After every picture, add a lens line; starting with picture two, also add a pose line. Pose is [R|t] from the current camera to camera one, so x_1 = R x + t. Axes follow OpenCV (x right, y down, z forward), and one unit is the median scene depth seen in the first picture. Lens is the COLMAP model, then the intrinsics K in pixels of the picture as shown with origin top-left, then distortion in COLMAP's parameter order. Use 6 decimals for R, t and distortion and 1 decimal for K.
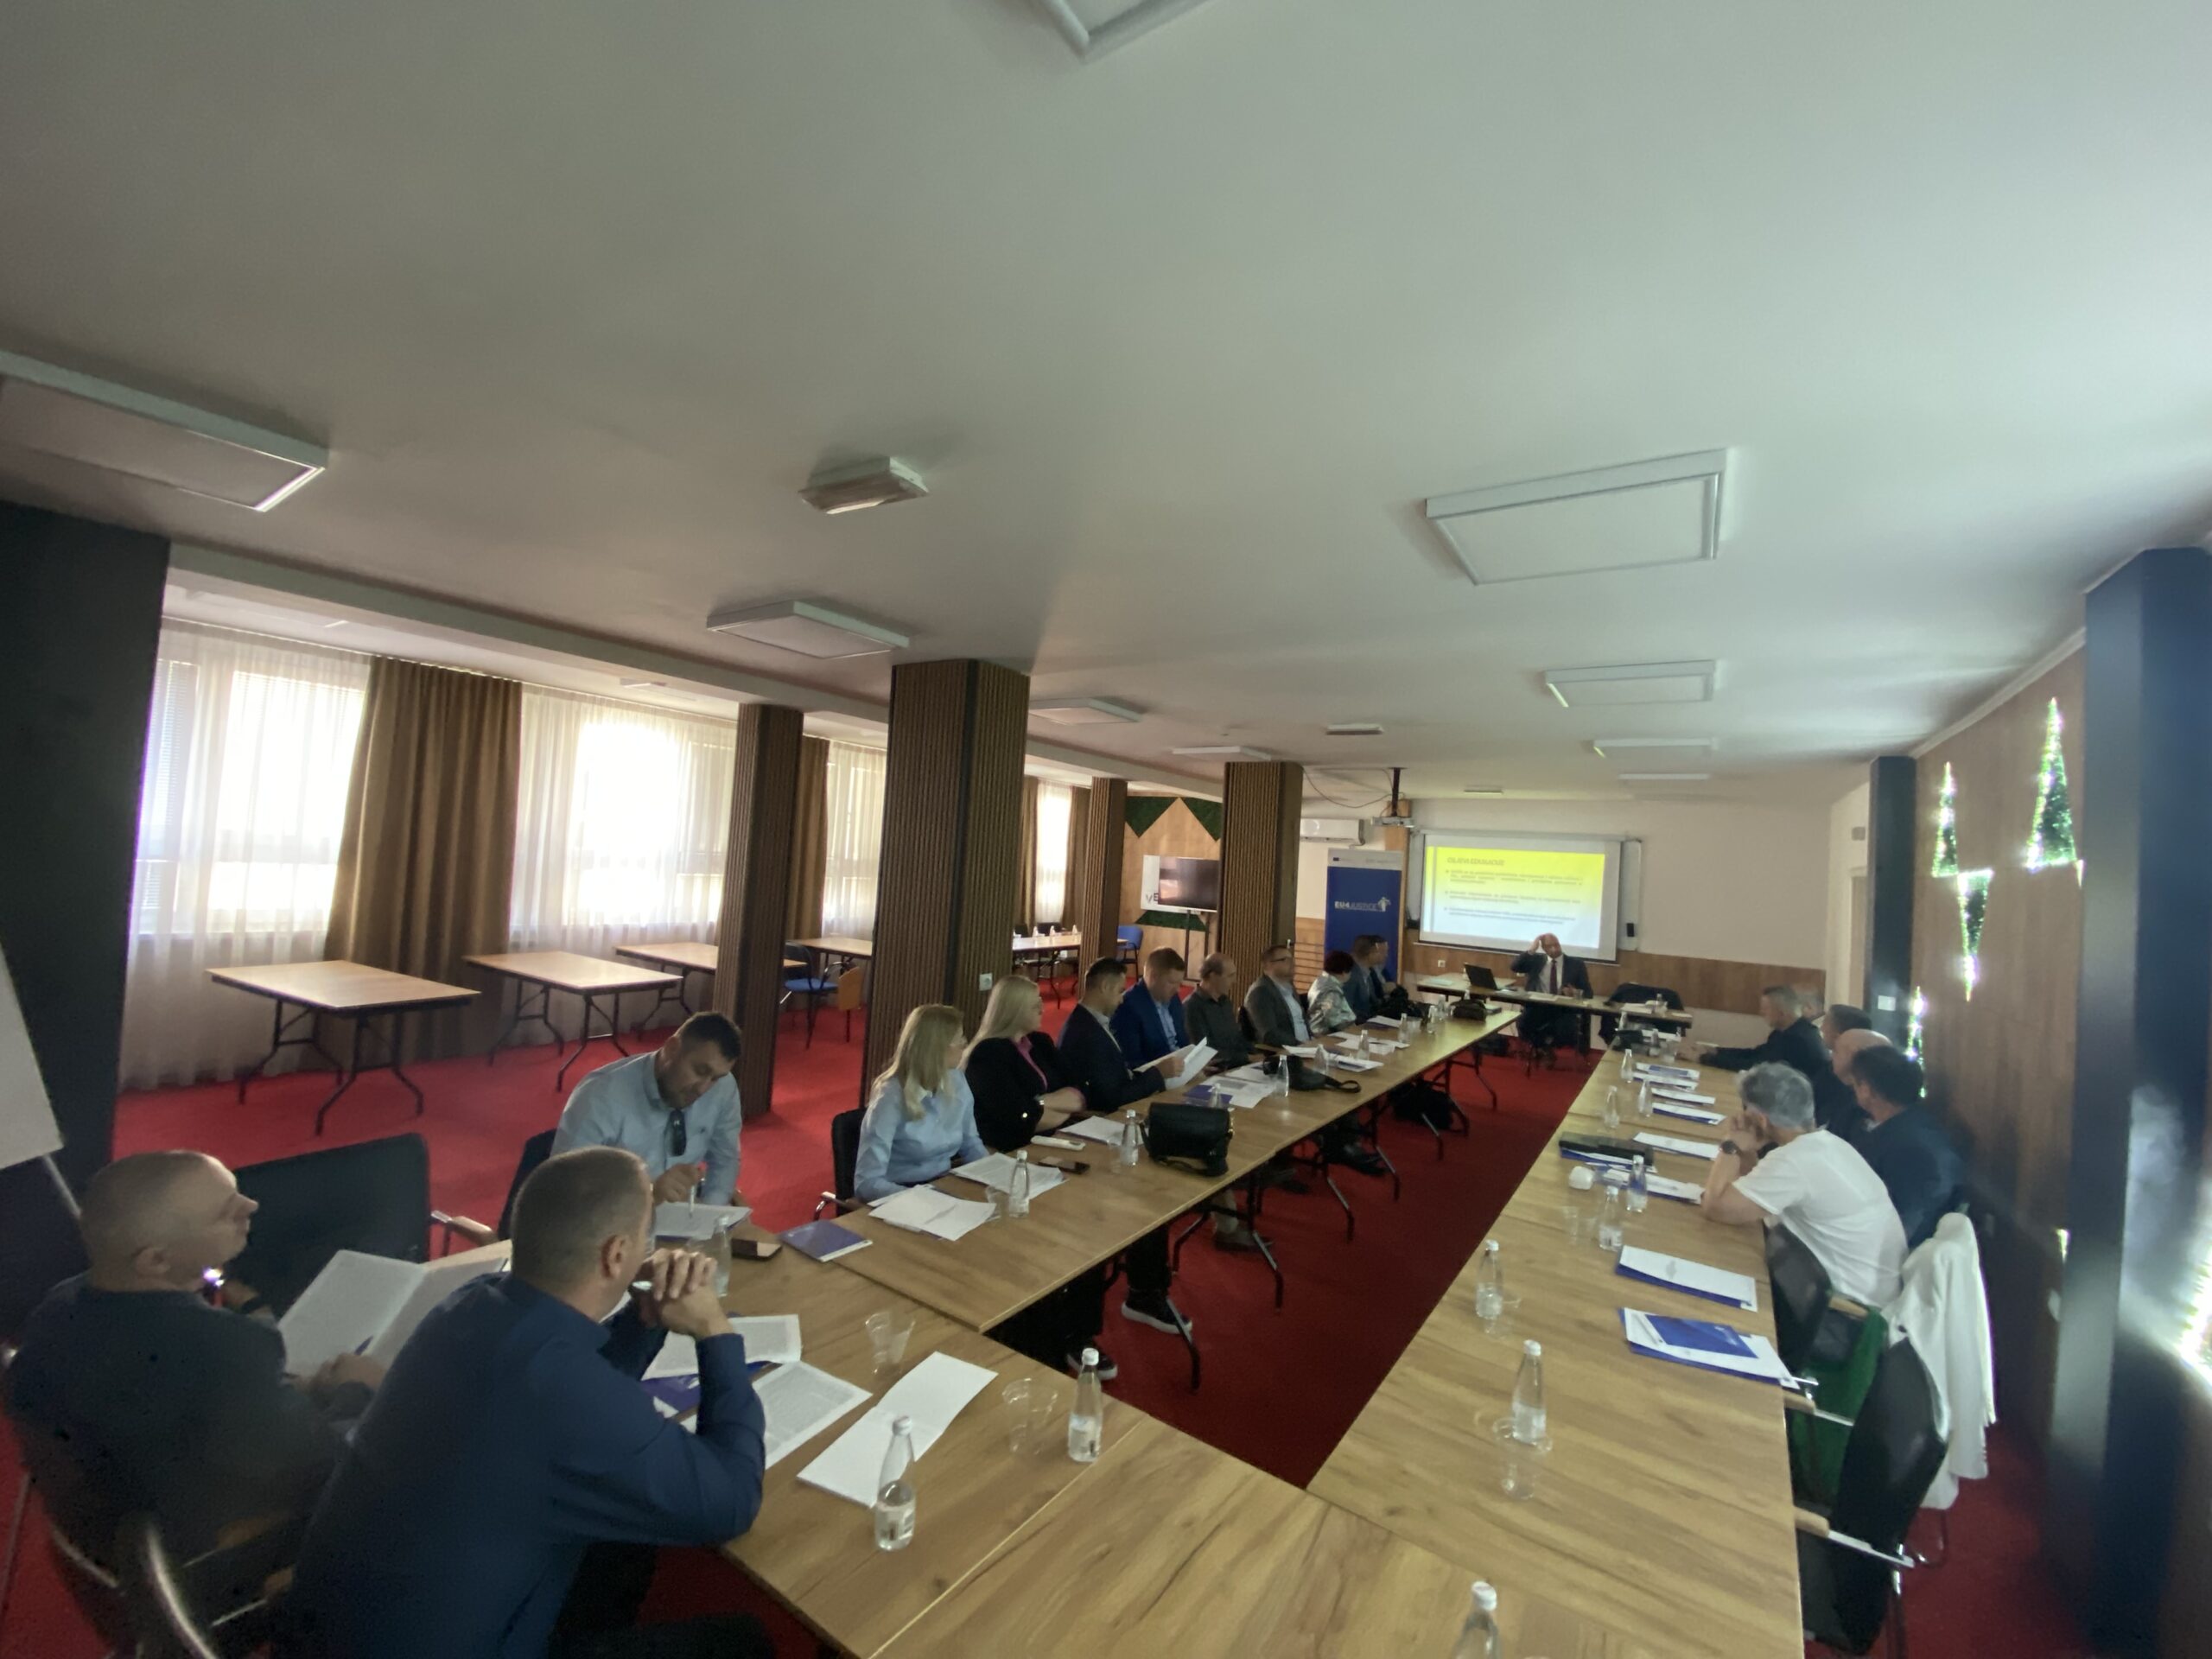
lens RADIAL K [[884.7, 0, 1106.0], [0, 884.7, 829.5], [0, 0, 1]] dist [-0.000113, -0.007878]
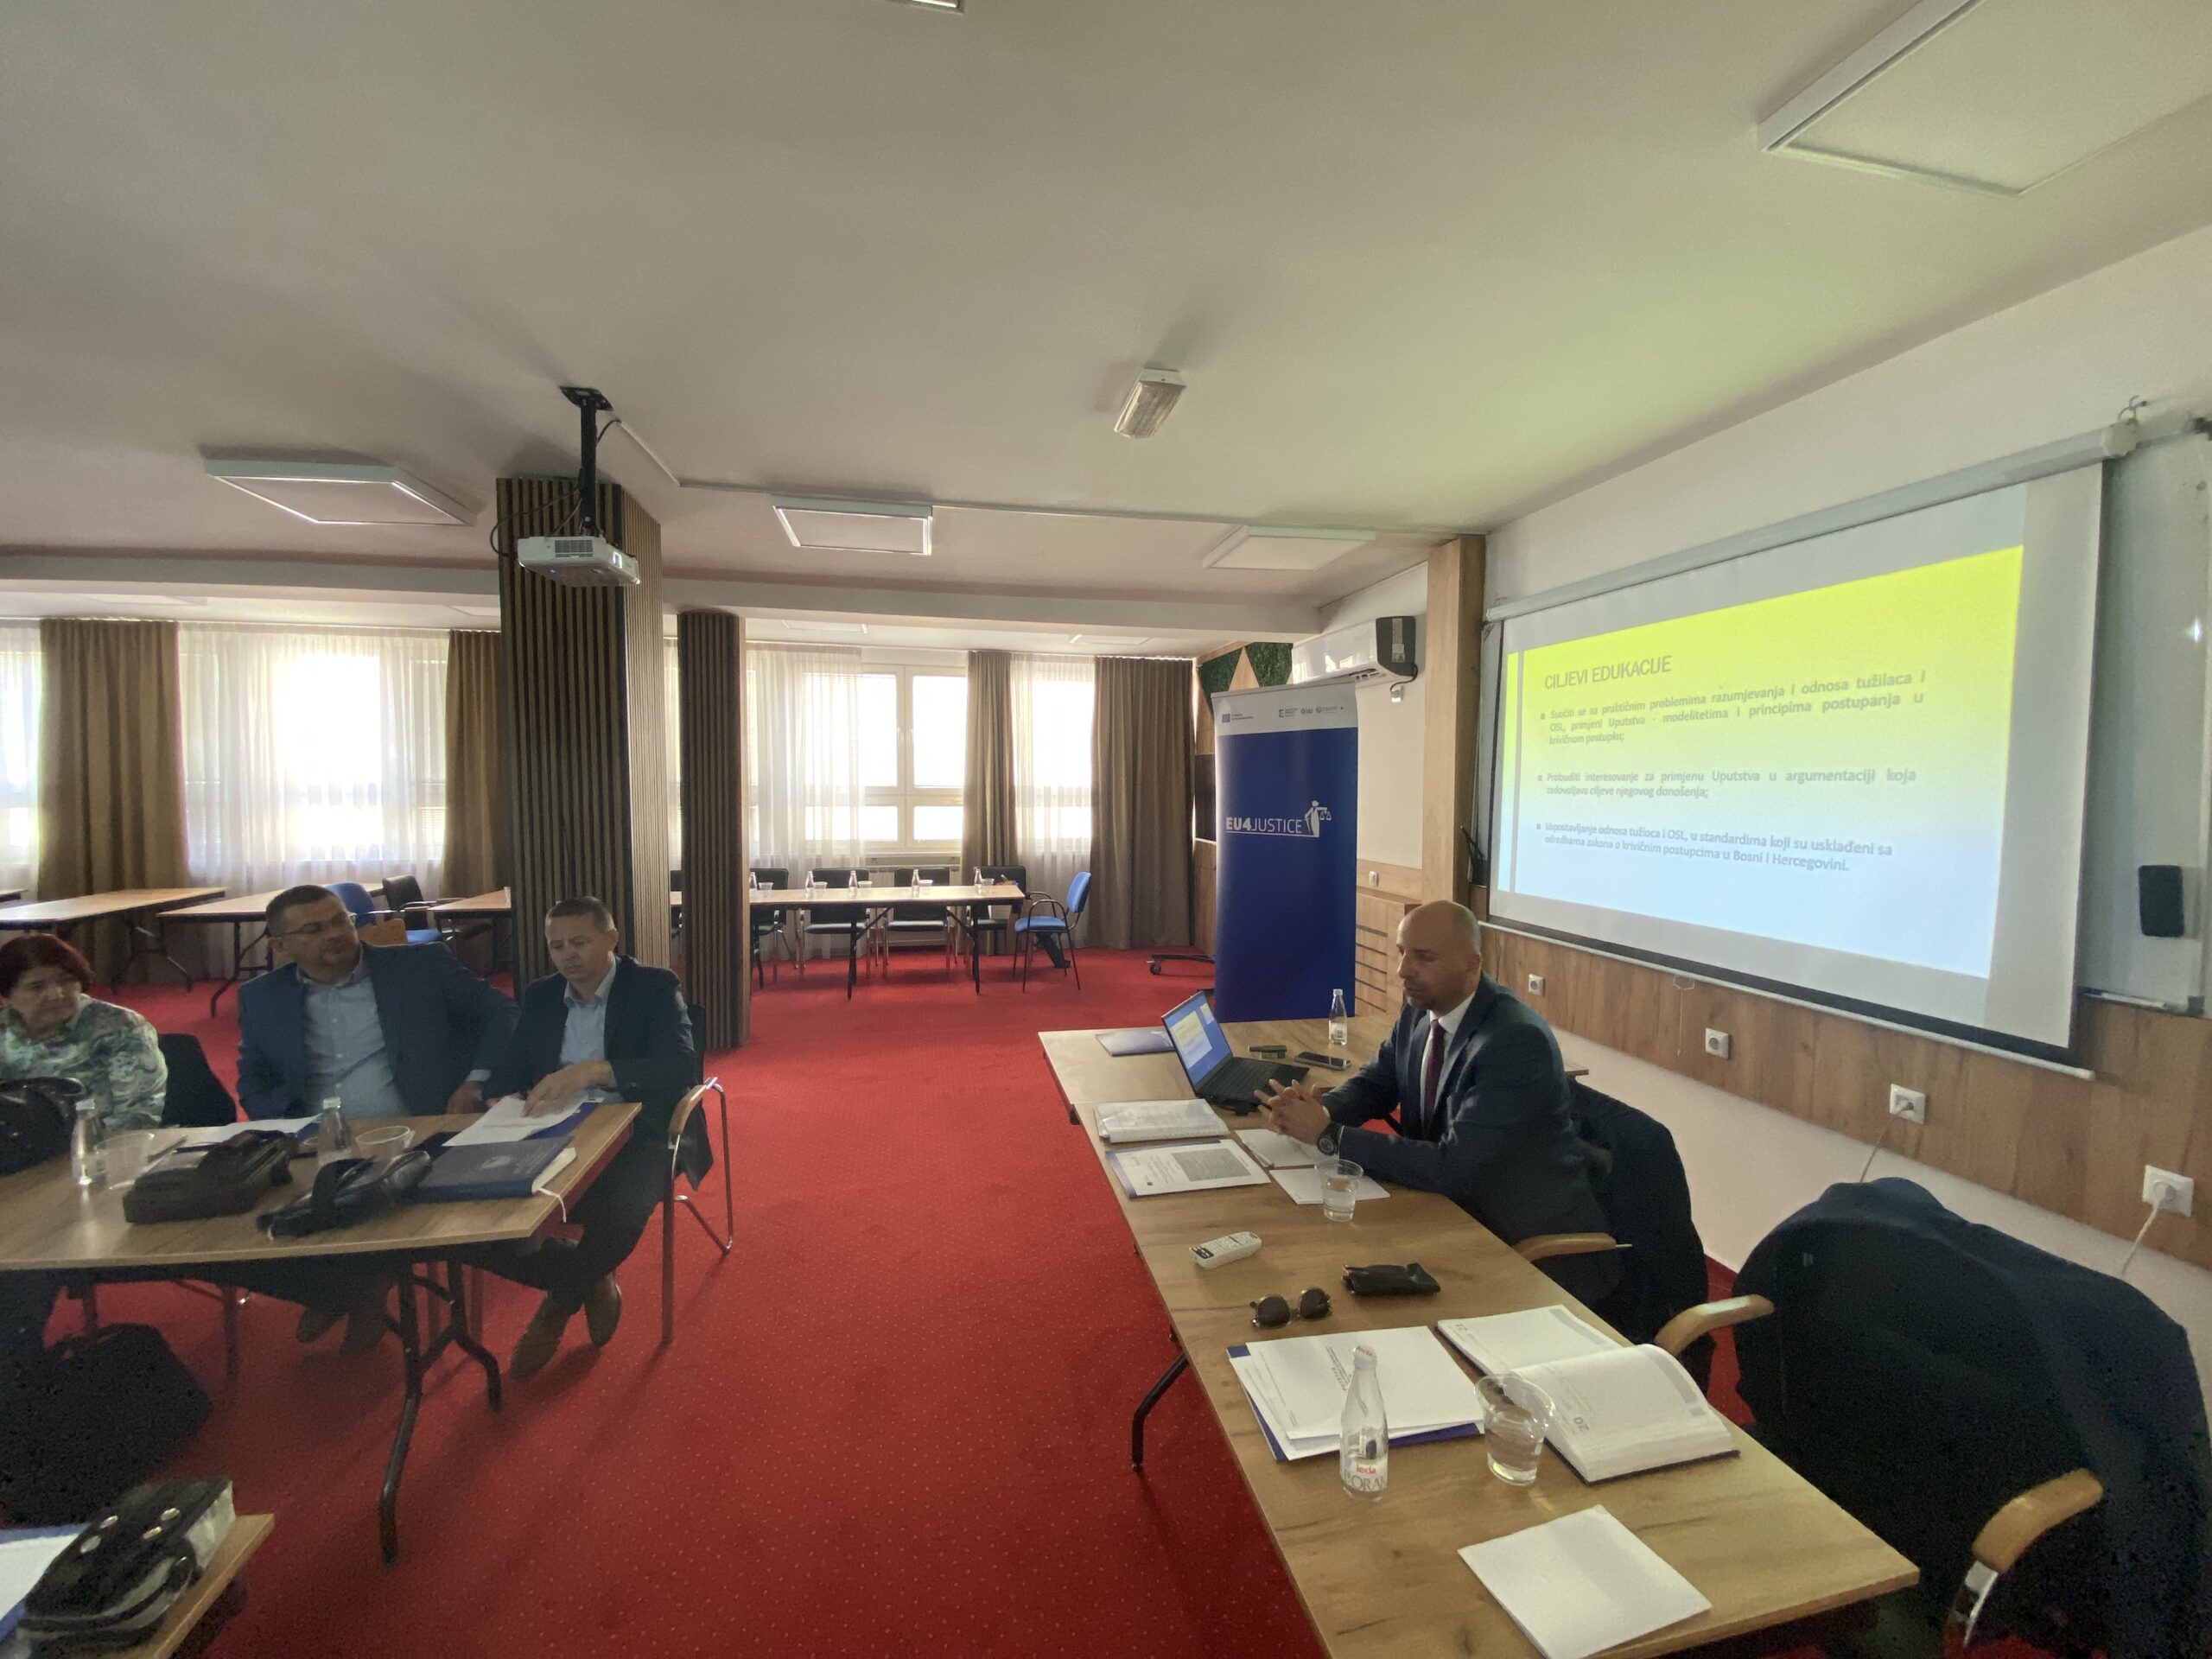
lens RADIAL K [[884.7, 0, 1106.0], [0, 884.7, 829.5], [0, 0, 1]] dist [-0.000113, -0.007878]
pose [[0.715603, -0.023123, -0.698124, 0.560611], [0.067170, 0.997098, 0.035826, 0.074905], [0.695270, -0.072531, 0.715080, 0.700142]]
